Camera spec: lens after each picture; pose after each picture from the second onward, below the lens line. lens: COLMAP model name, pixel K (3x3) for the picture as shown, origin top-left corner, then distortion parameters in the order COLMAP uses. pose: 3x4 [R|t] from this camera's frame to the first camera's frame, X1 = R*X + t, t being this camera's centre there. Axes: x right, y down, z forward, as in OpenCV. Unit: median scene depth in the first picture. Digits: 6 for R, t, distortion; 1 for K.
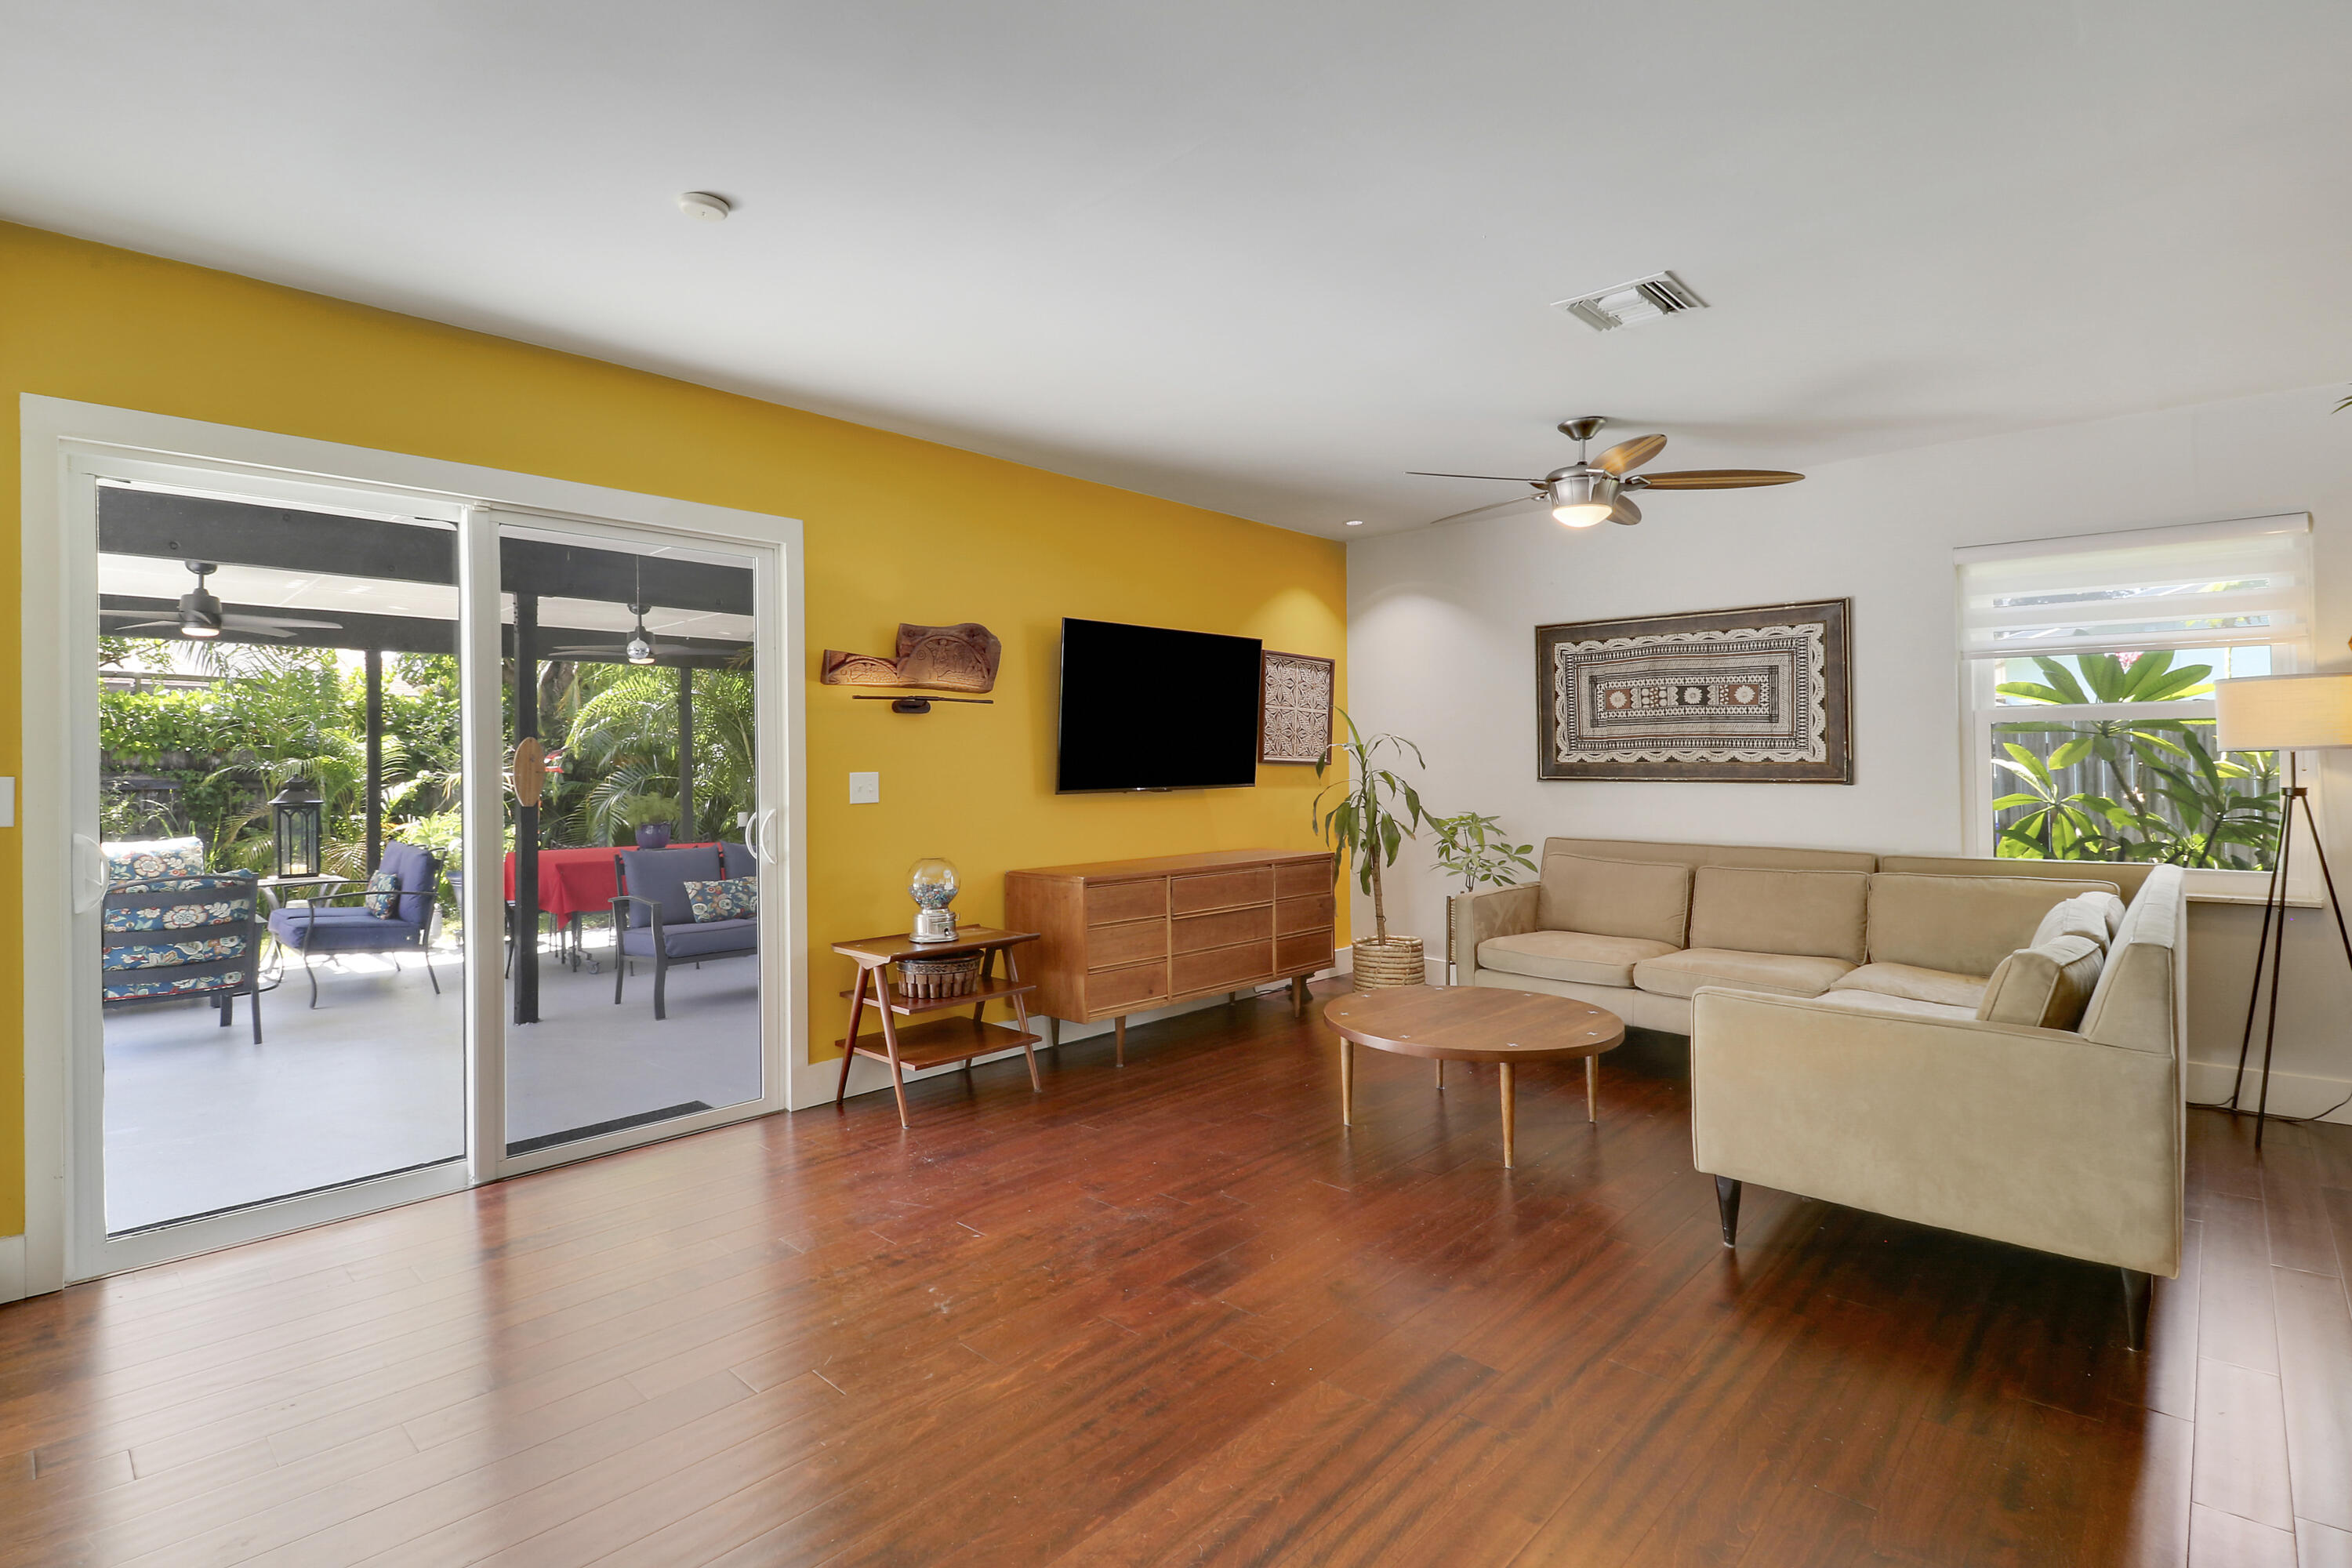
lens RADIAL K [[1136.0, 0, 1197.7], [0, 1136.0, 721.7], [0, 0, 1]] dist [-0.005436, -0.005181]
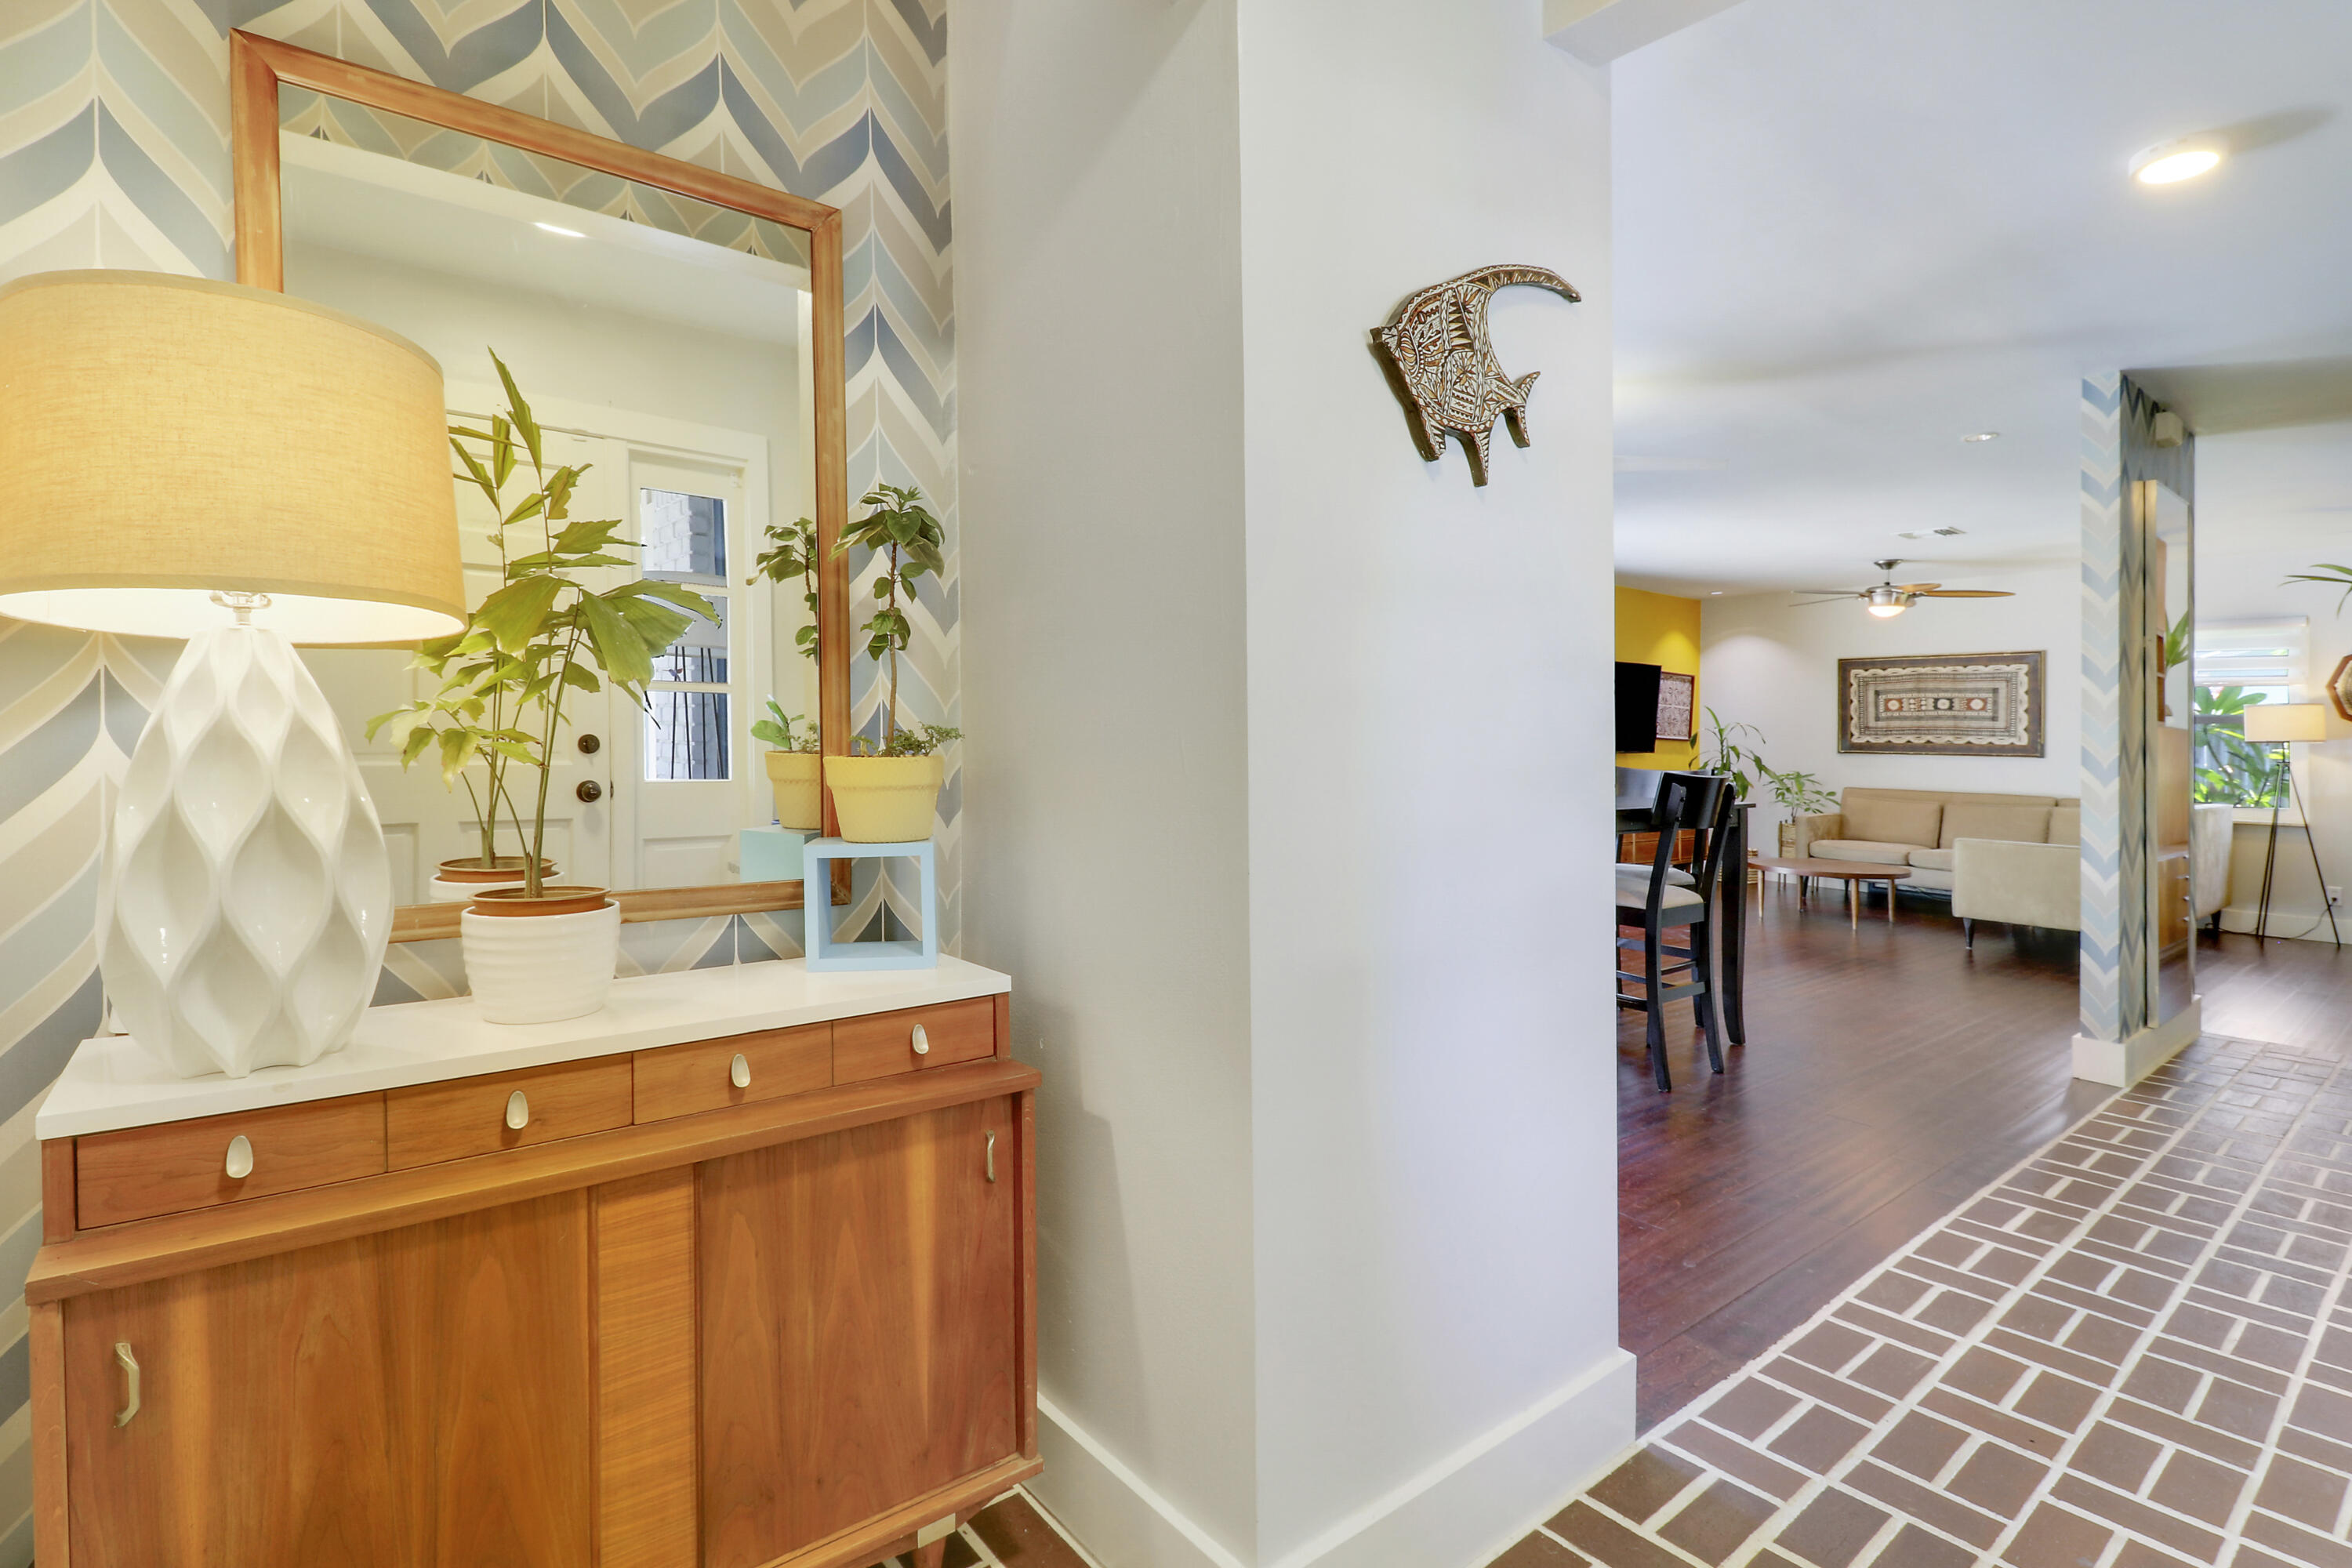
lens RADIAL K [[1100.9, 0, 1222.5], [0, 1100.9, 715.8], [0, 0, 1]] dist [0.003497, -0.010644]
pose [[0.991441, 0.015192, -0.129668, -0.424428], [-0.012664, 0.999714, 0.020293, -0.025799], [0.129939, -0.018478, 0.991350, -0.781561]]
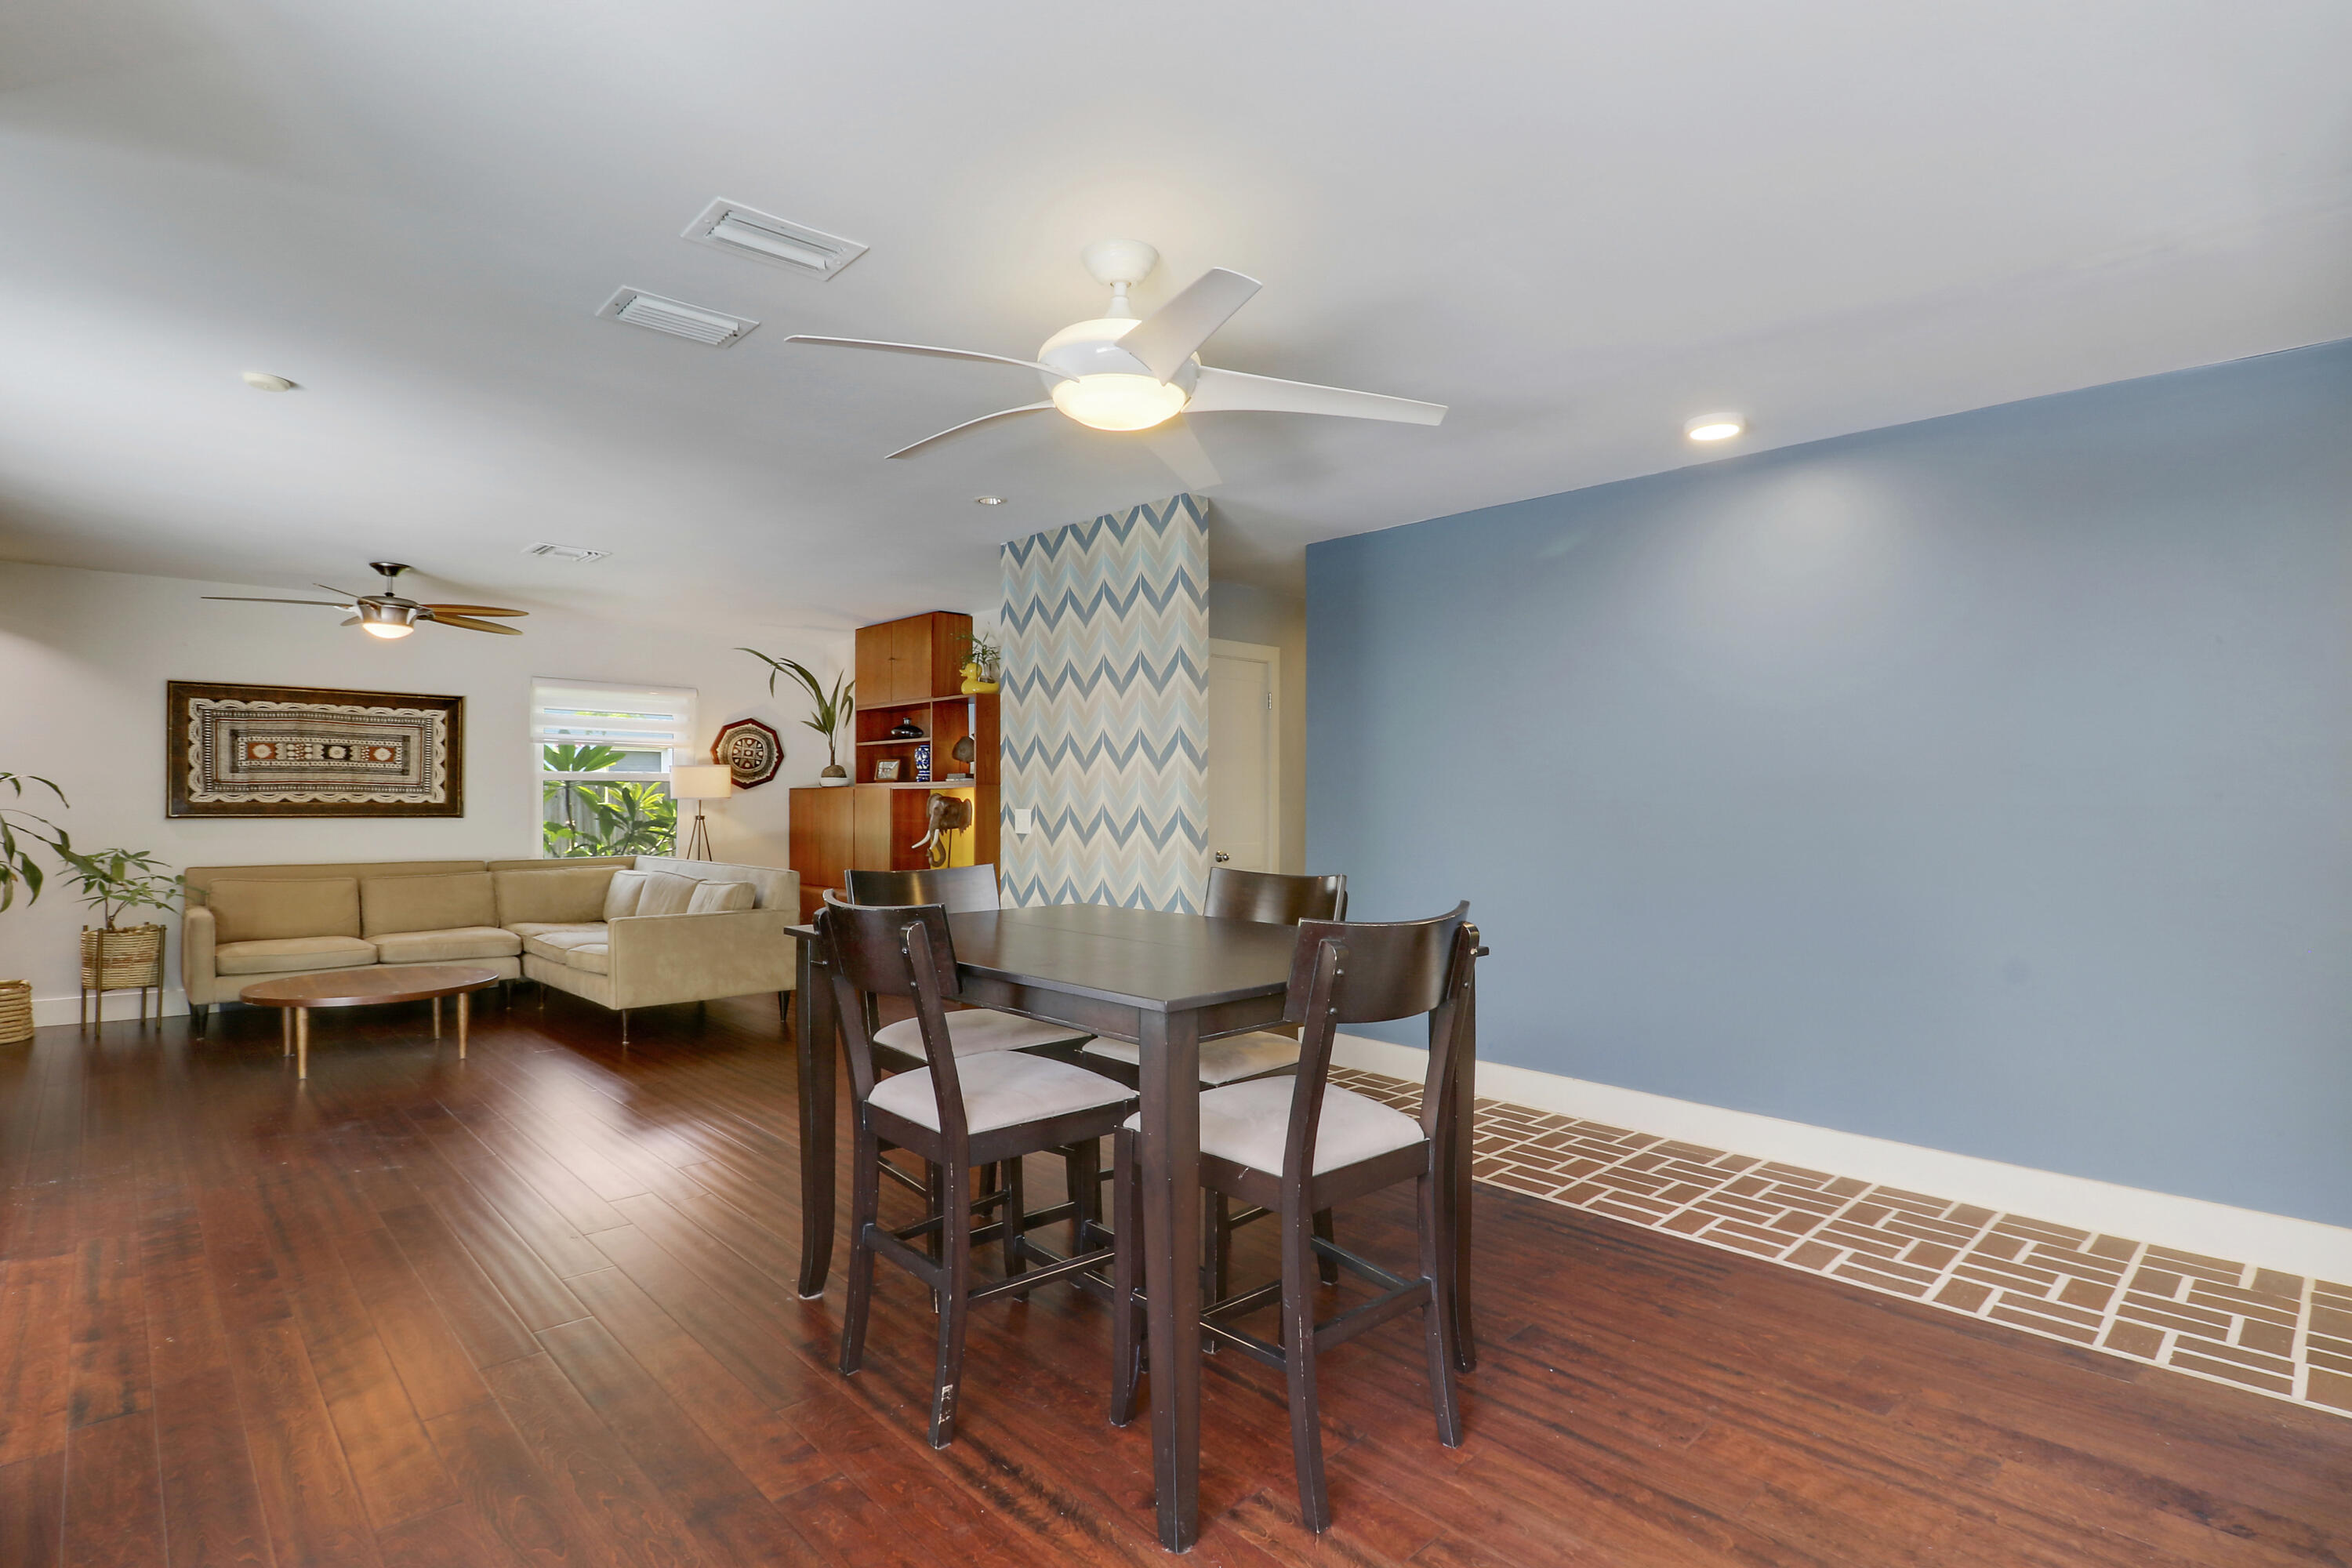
lens RADIAL K [[1100.9, 0, 1237.2], [0, 1100.9, 803.1], [0, 0, 1]] dist [0.003497, -0.010644]
pose [[0.020961, -0.000393, 0.999780, -0.836848], [-0.044155, 0.999024, 0.001319, -0.012370], [-0.998805, -0.044172, 0.020923, -0.076061]]
